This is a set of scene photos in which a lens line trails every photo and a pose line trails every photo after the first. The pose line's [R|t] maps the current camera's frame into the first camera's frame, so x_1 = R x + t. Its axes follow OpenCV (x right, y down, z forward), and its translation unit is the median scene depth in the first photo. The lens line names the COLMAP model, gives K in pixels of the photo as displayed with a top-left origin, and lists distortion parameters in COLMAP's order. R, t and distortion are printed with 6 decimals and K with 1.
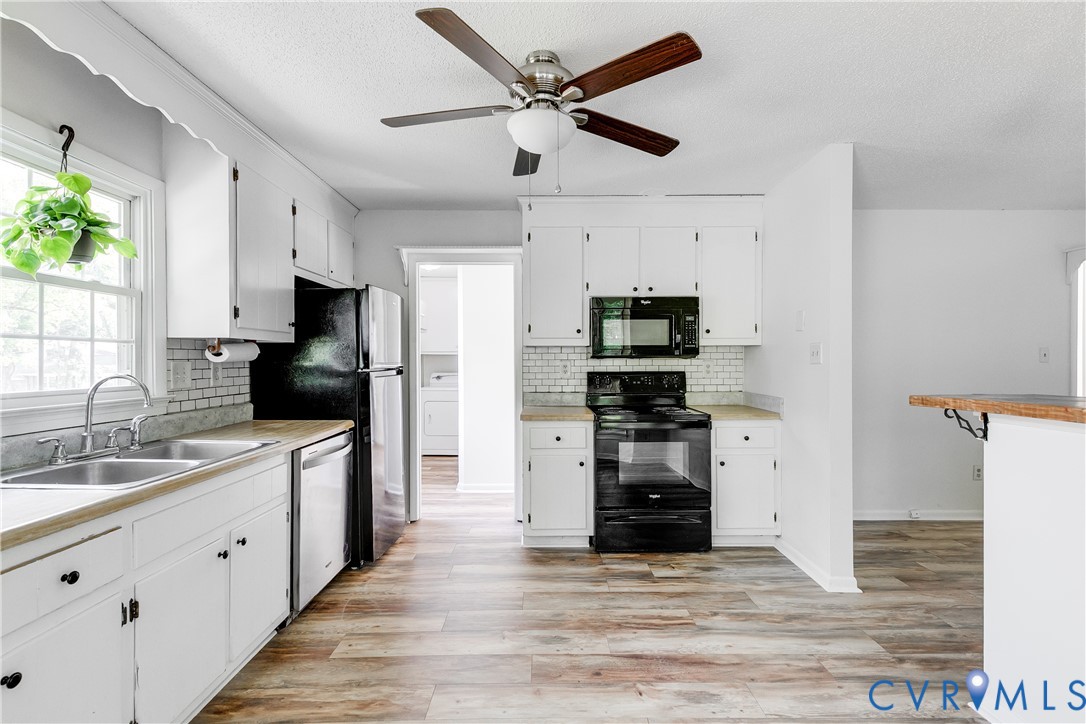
lens RADIAL K [[493.2, 0, 543.0], [0, 493.2, 364.2], [0, 0, 1]] dist [0.014348, -0.003544]
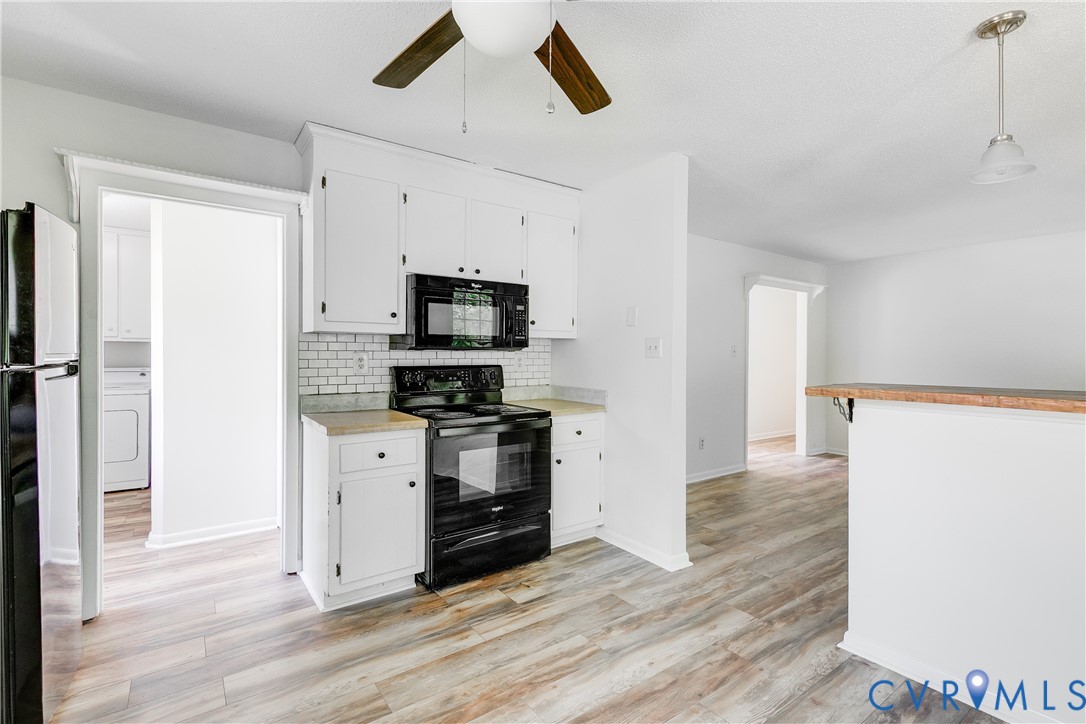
lens RADIAL K [[493.2, 0, 557.7], [0, 493.2, 356.6], [0, 0, 1]] dist [0.014348, -0.003544]
pose [[0.808283, 0.003116, 0.588785, -0.202345], [-0.003767, 0.999993, -0.000120, -0.001851], [-0.588782, -0.002121, 0.808289, 0.232371]]
